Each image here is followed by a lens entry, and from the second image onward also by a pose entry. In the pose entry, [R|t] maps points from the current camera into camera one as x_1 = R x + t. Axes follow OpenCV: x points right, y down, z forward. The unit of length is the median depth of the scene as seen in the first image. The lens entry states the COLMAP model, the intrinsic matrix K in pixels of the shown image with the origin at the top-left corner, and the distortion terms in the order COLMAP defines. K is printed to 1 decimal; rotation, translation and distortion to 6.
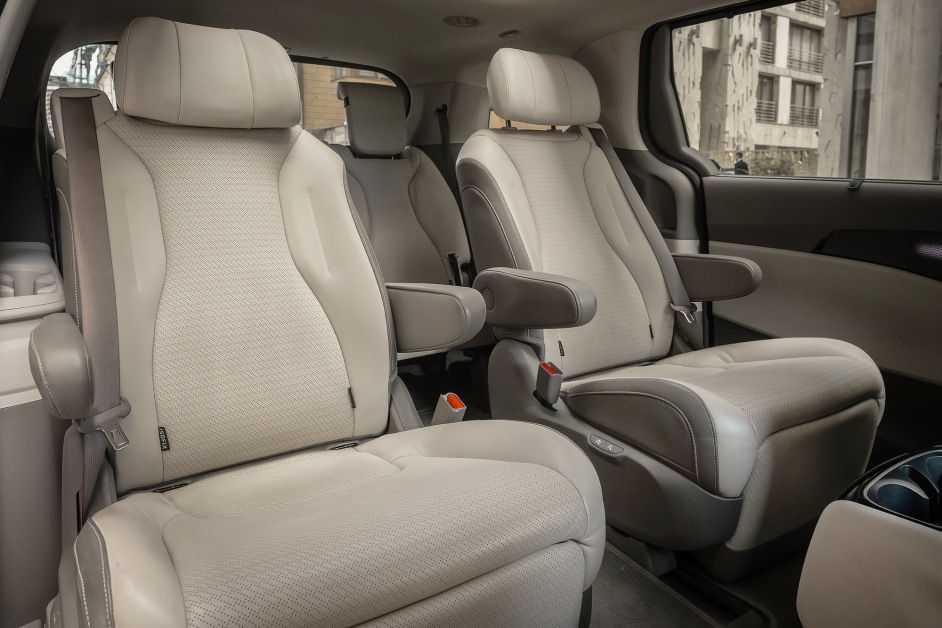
lens RADIAL K [[651.6, 0, 461.9], [0, 651.6, 265.3], [0, 0, 1]] dist [-0.010299, 0.002181]
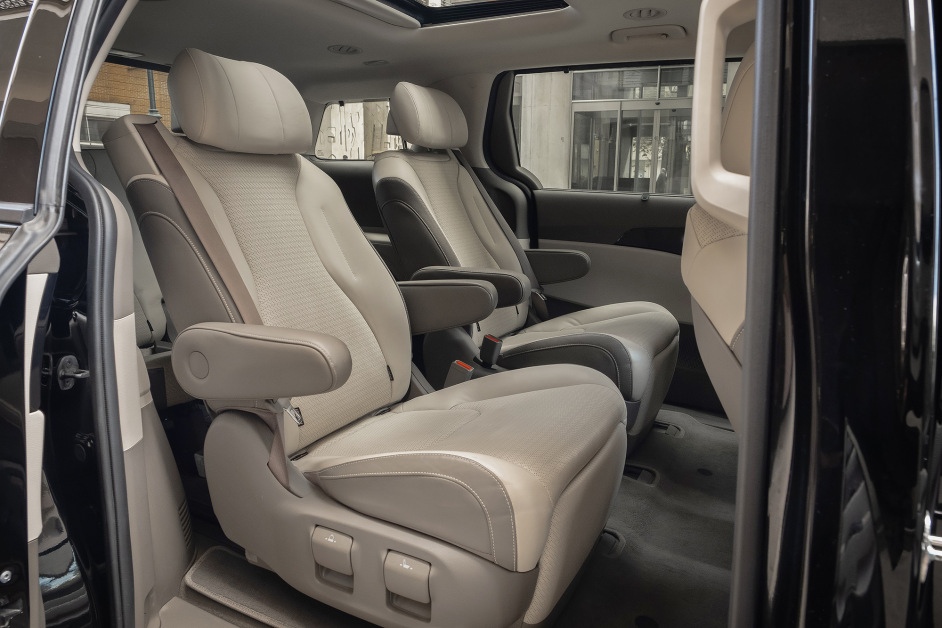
lens RADIAL K [[651.6, 0, 475.2], [0, 651.6, 314.0], [0, 0, 1]] dist [-0.010299, 0.002181]
pose [[0.883805, -0.089642, 0.459188, -0.420355], [0.056261, 0.994714, 0.085901, -0.007725], [-0.464461, -0.050086, 0.884176, -0.137609]]
